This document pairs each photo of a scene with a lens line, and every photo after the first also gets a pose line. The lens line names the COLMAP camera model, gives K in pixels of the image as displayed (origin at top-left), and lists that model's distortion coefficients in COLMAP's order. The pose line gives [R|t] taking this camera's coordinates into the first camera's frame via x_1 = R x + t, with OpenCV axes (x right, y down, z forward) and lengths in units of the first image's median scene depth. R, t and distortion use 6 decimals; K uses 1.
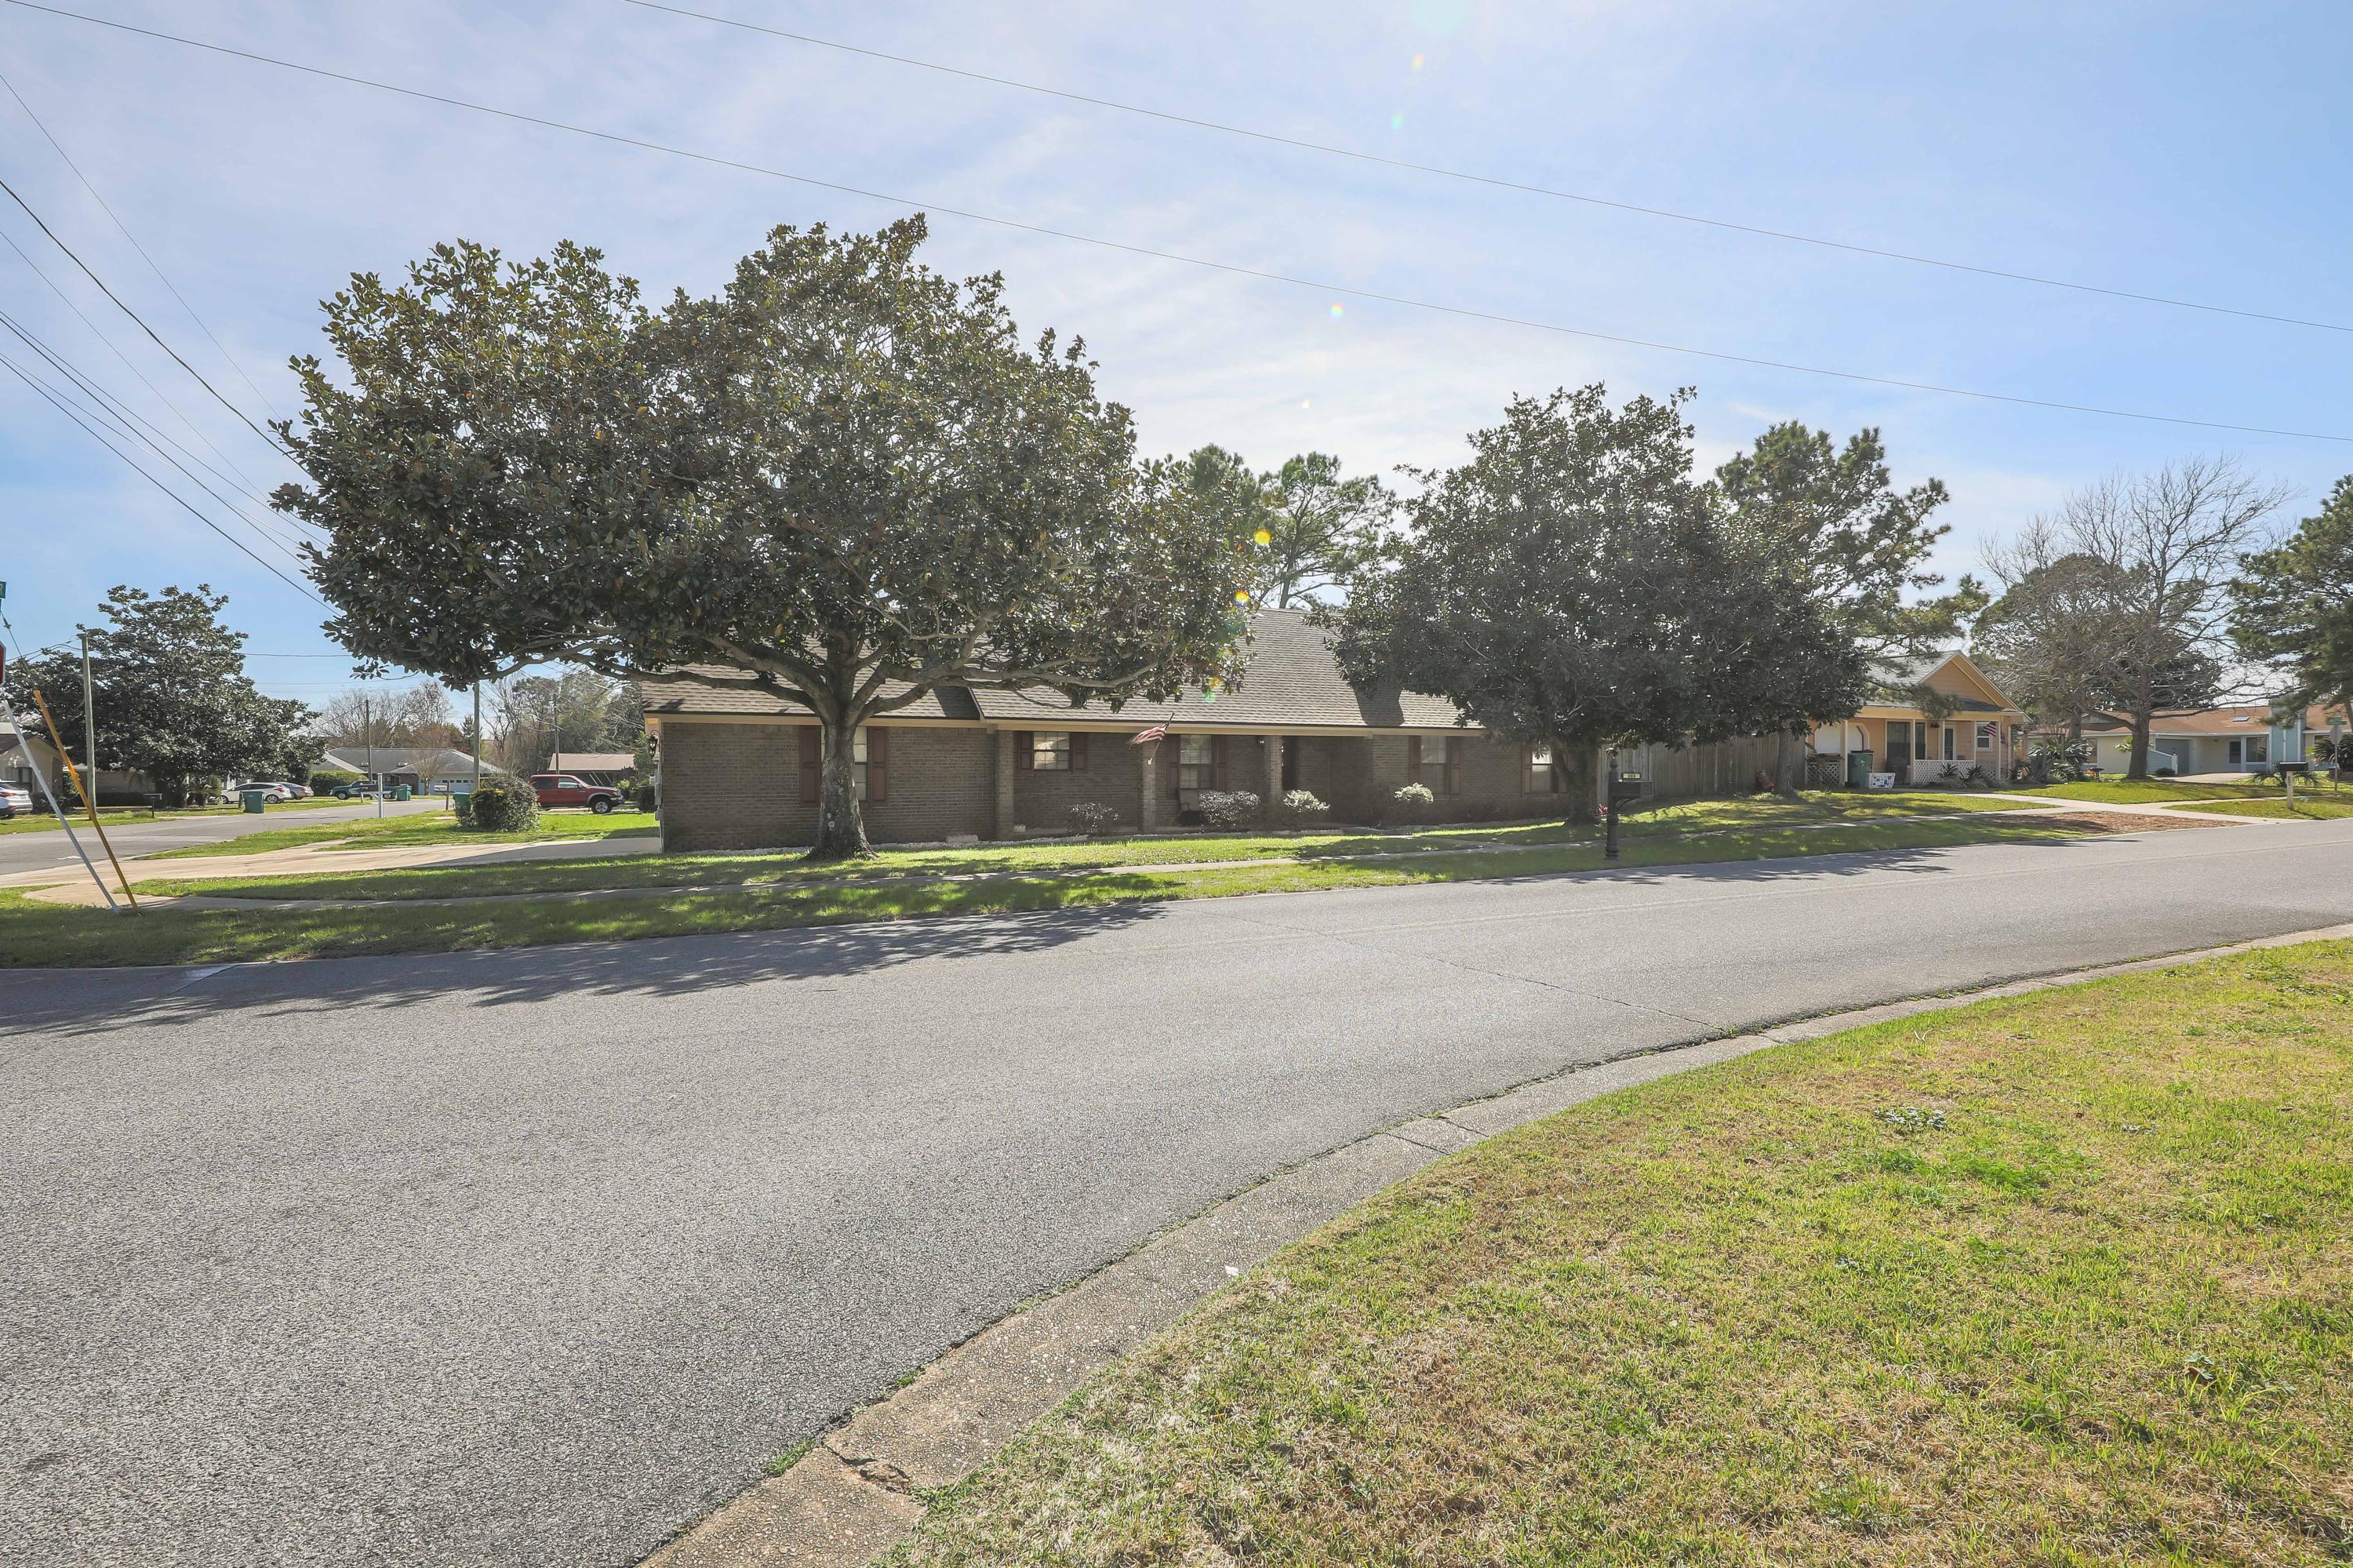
lens RADIAL K [[1036.4, 0, 1176.5], [0, 1036.4, 784.0], [0, 0, 1]] dist [-0.000165, -0.000076]
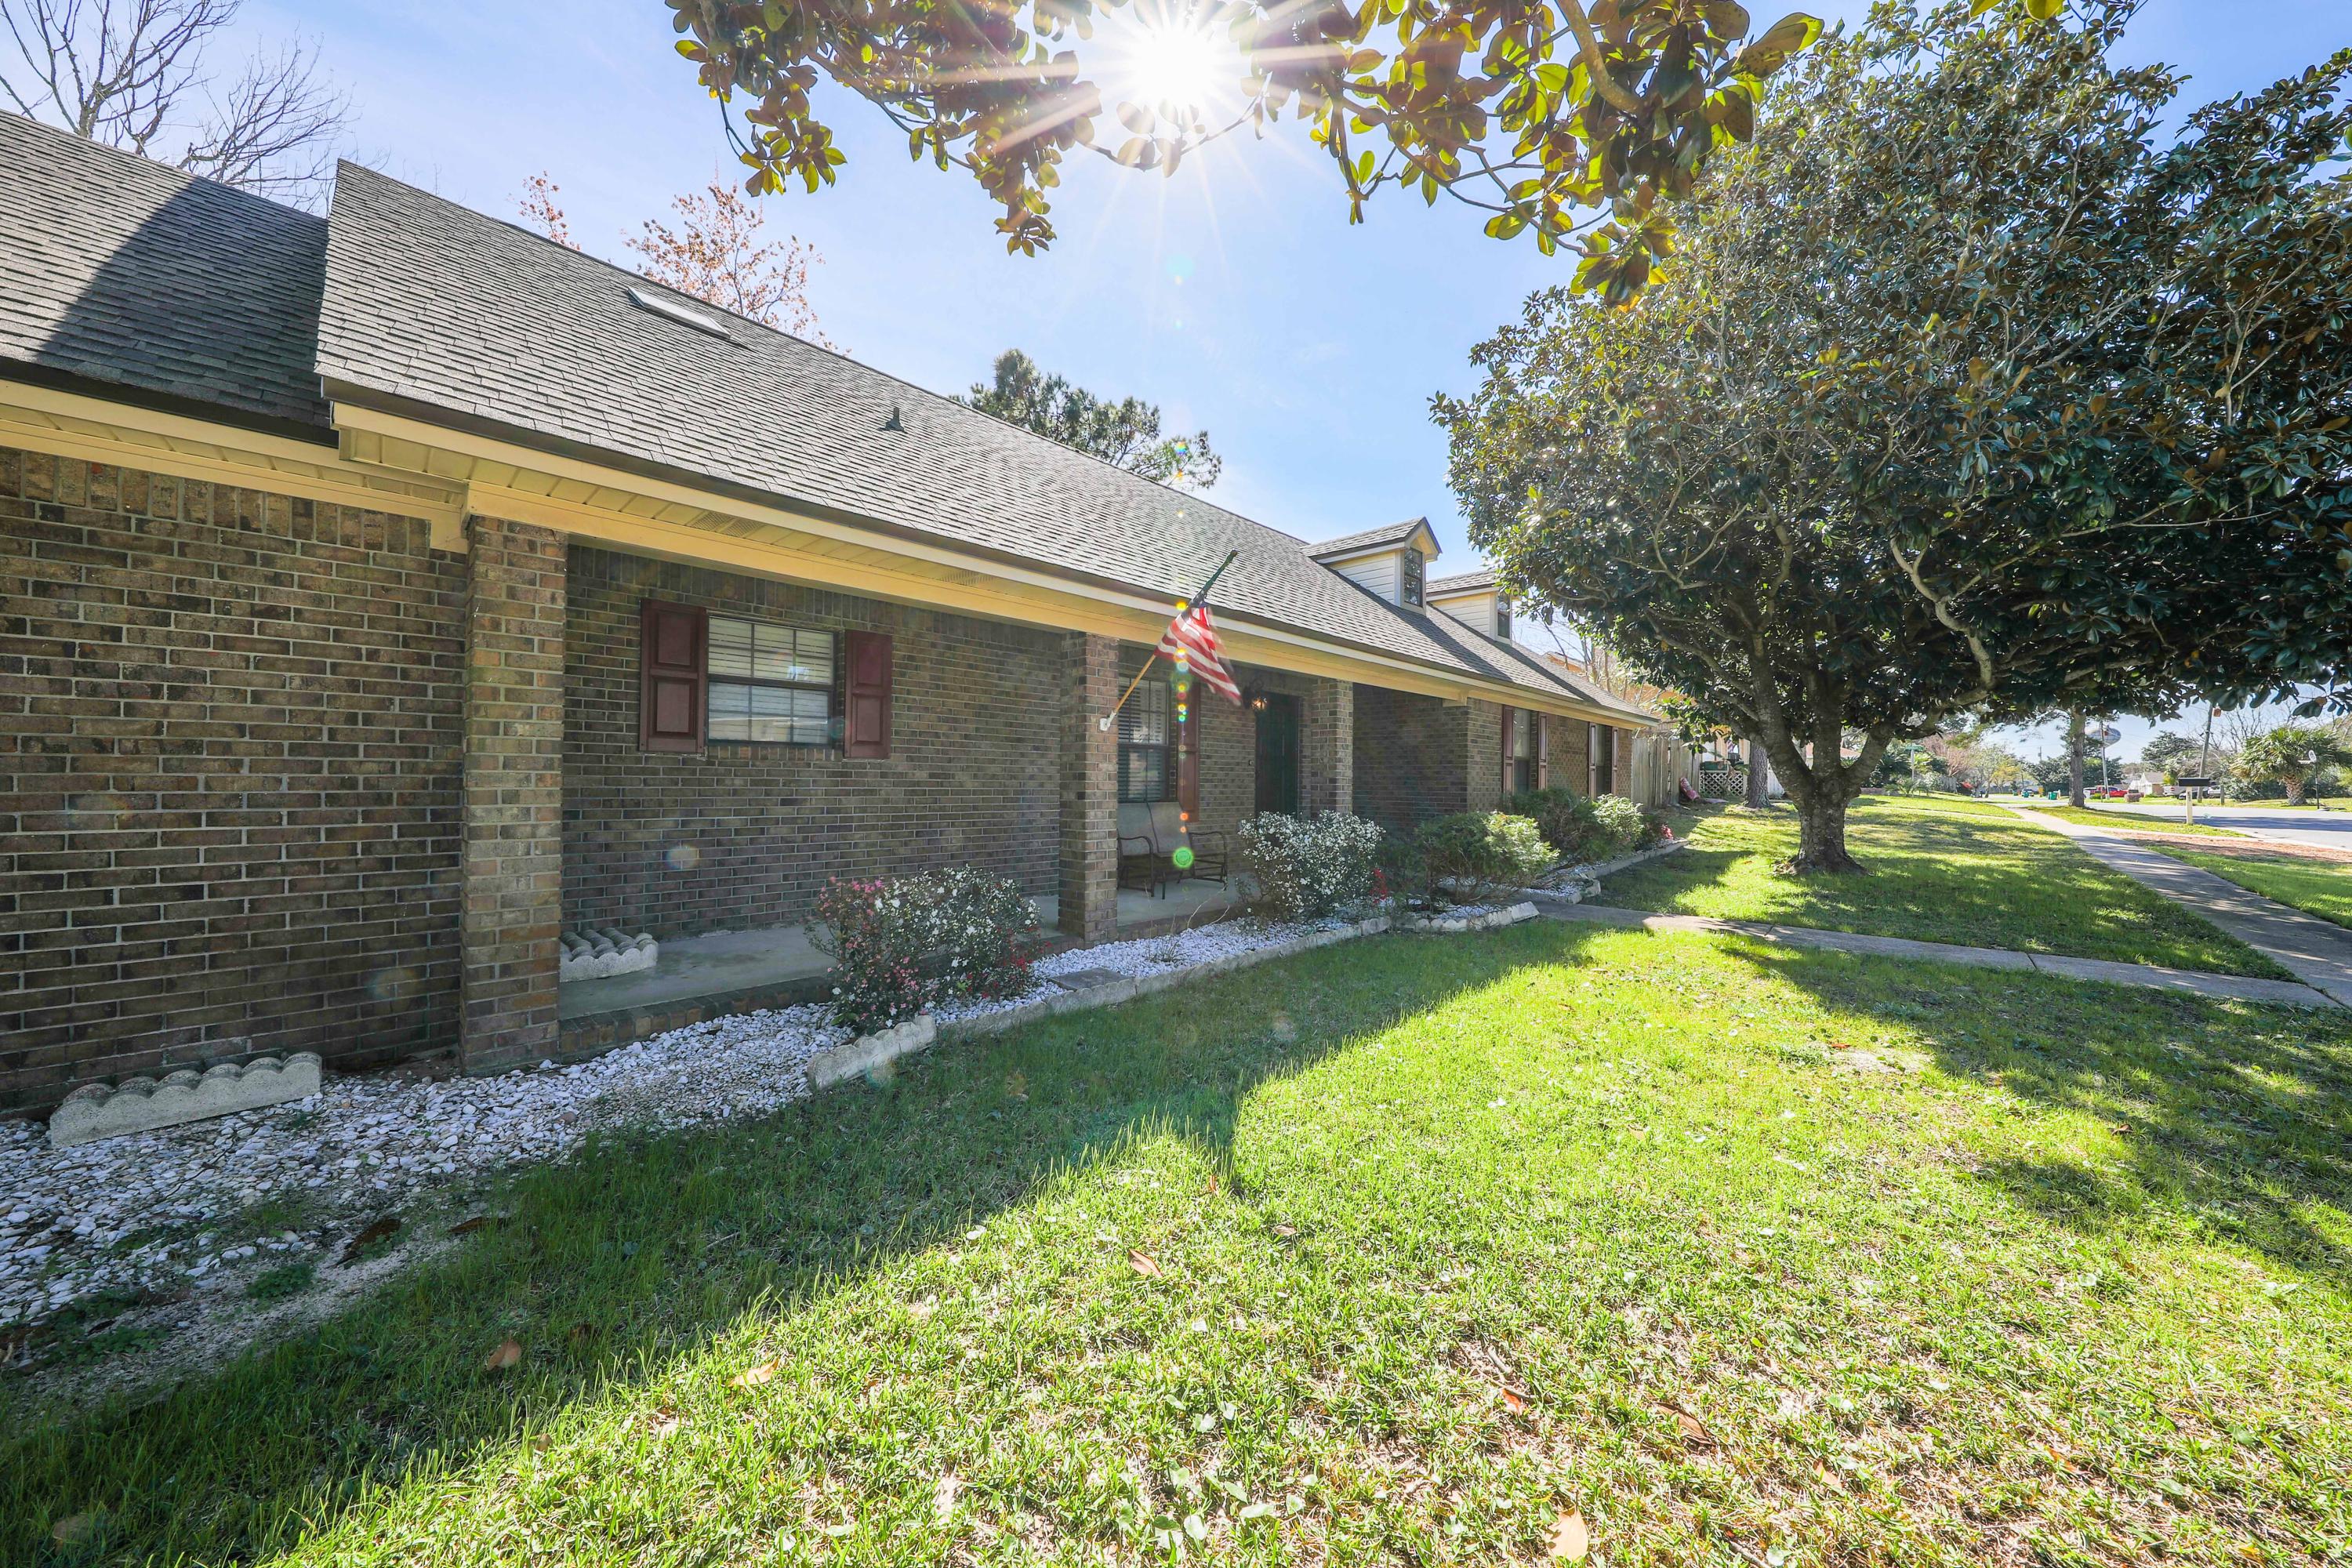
lens RADIAL K [[768.0, 0, 1176.0], [0, 768.0, 784.0], [0, 0, 1]] dist [-0.000236, -0.000025]
pose [[0.943208, 0.009009, 0.332079, -0.081713], [-0.009993, 0.999949, 0.001257, -0.002307], [-0.332051, -0.004504, 0.943251, 0.737328]]
